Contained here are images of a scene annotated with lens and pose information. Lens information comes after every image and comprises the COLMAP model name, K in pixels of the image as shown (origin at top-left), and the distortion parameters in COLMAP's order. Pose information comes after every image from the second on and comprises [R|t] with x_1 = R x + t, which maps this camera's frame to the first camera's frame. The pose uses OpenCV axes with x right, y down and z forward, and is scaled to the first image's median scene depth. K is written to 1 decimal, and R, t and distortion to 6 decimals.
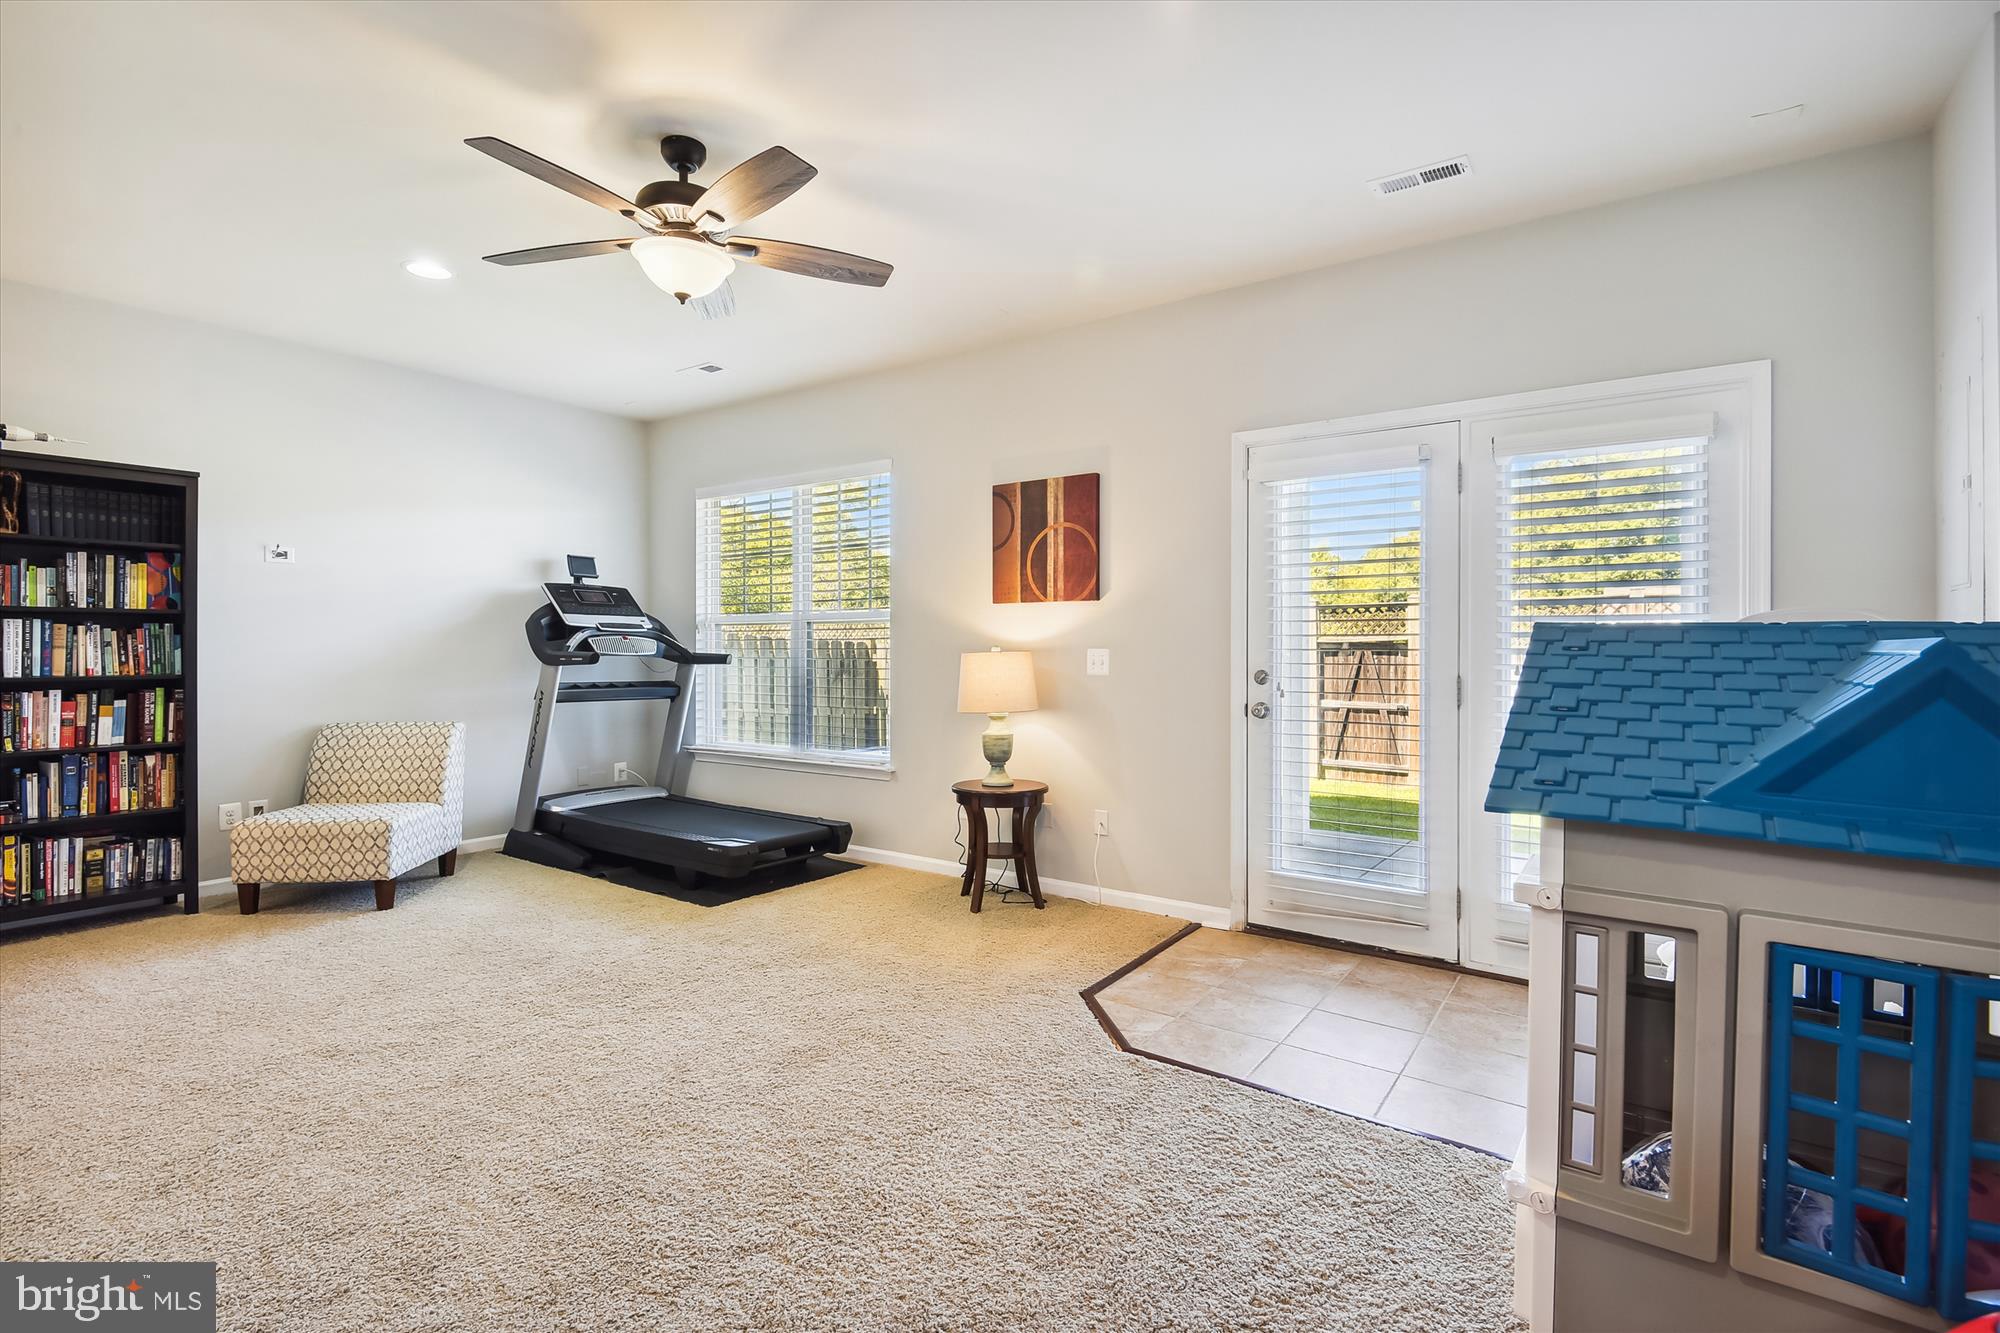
lens RADIAL K [[933.3, 0, 1004.9], [0, 933.3, 644.1], [0, 0, 1]] dist [0.001987, -0.009867]
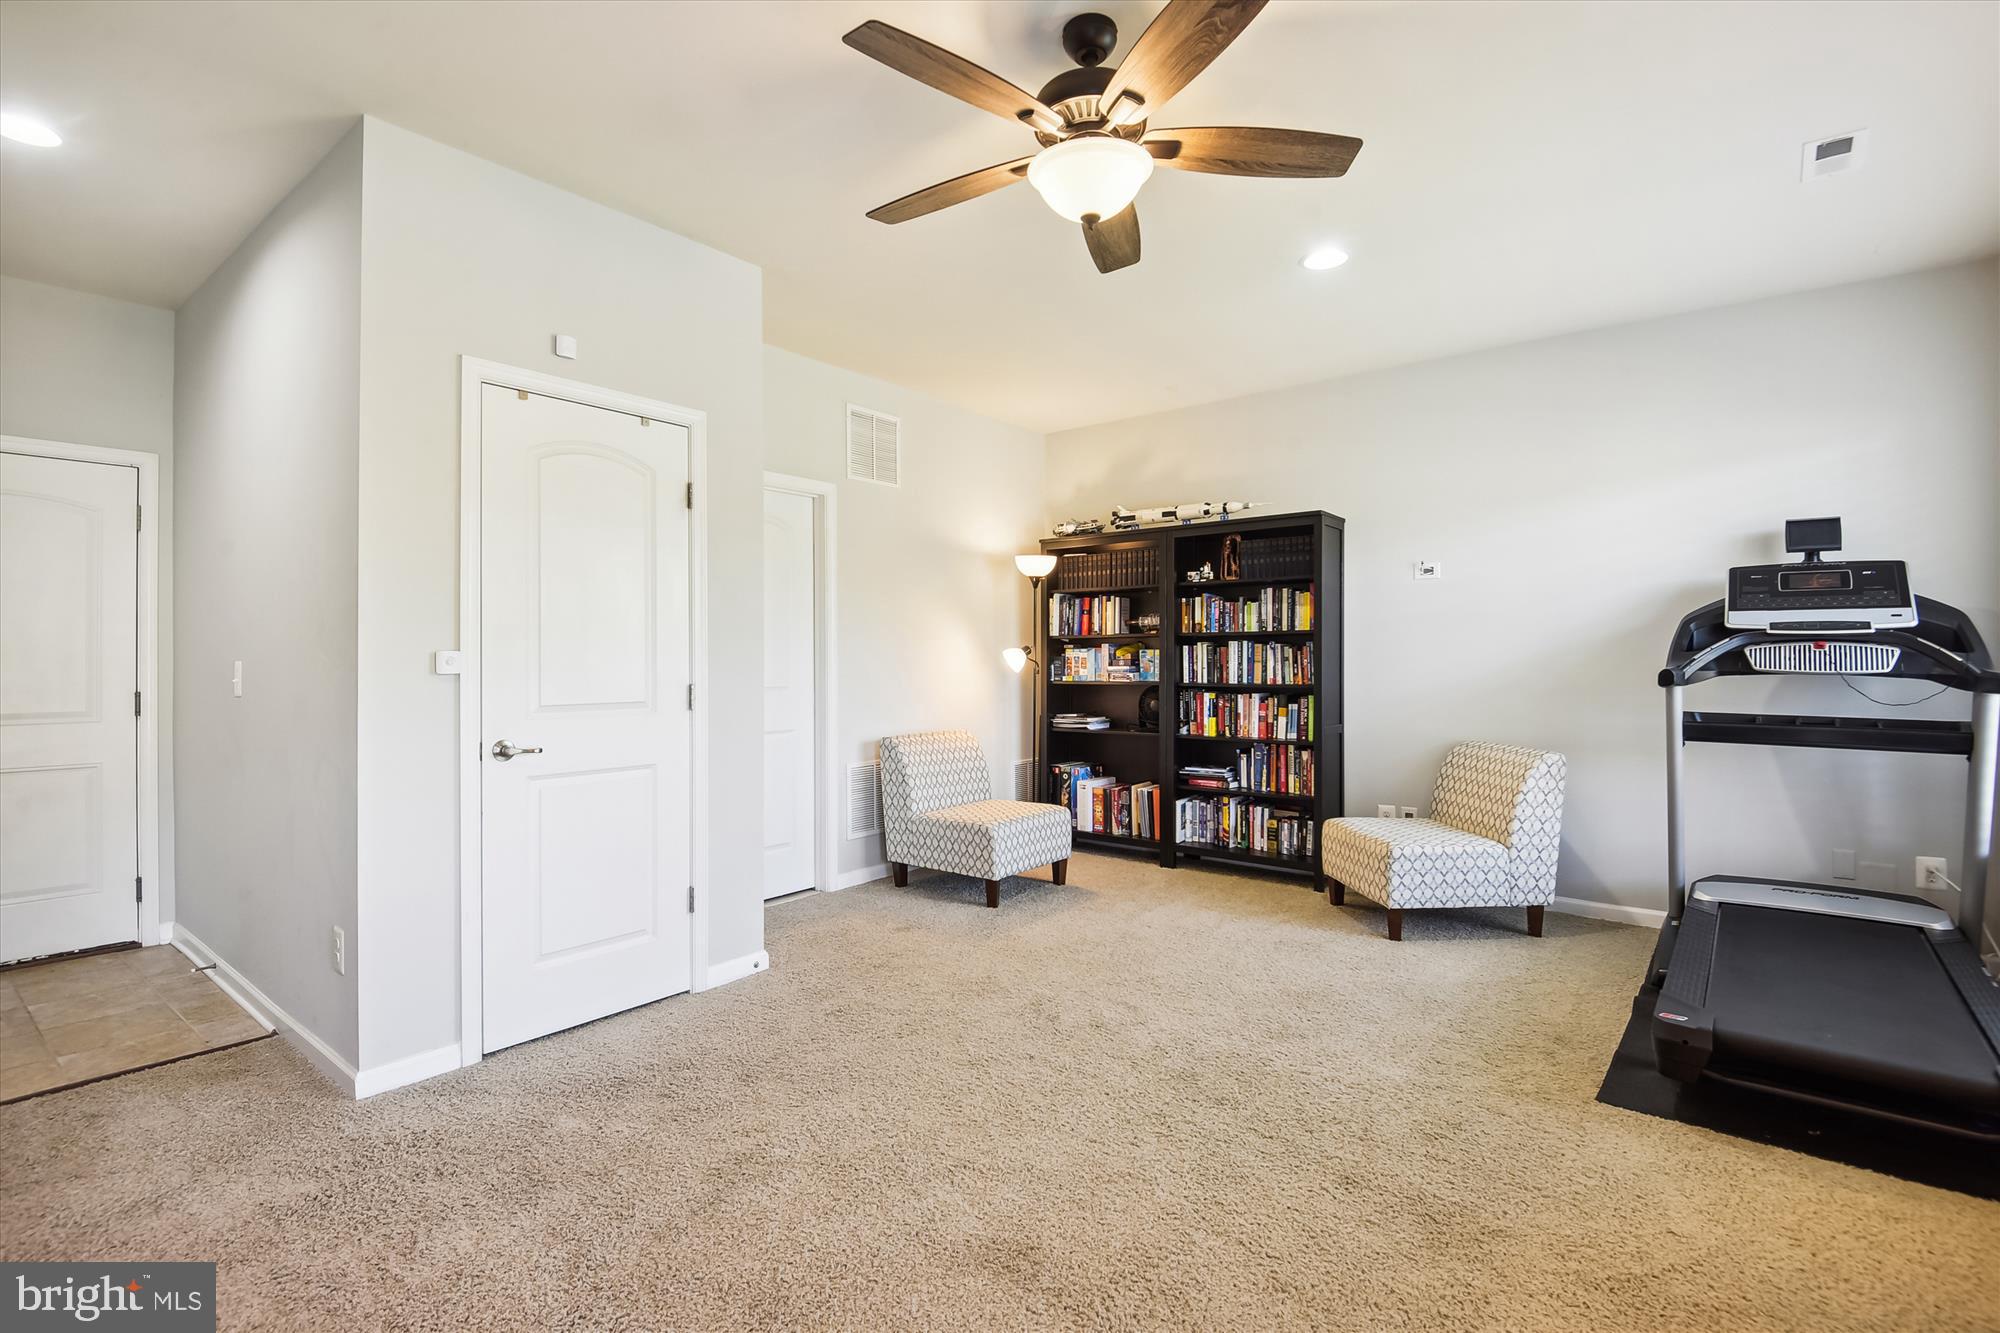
lens RADIAL K [[933.3, 0, 1004.9], [0, 933.3, 644.1], [0, 0, 1]] dist [0.001987, -0.009867]
pose [[-0.077995, -0.016690, -0.996814, 0.332557], [0.007116, 0.999825, -0.017298, -0.001181], [0.996928, -0.008443, -0.077863, 0.728066]]
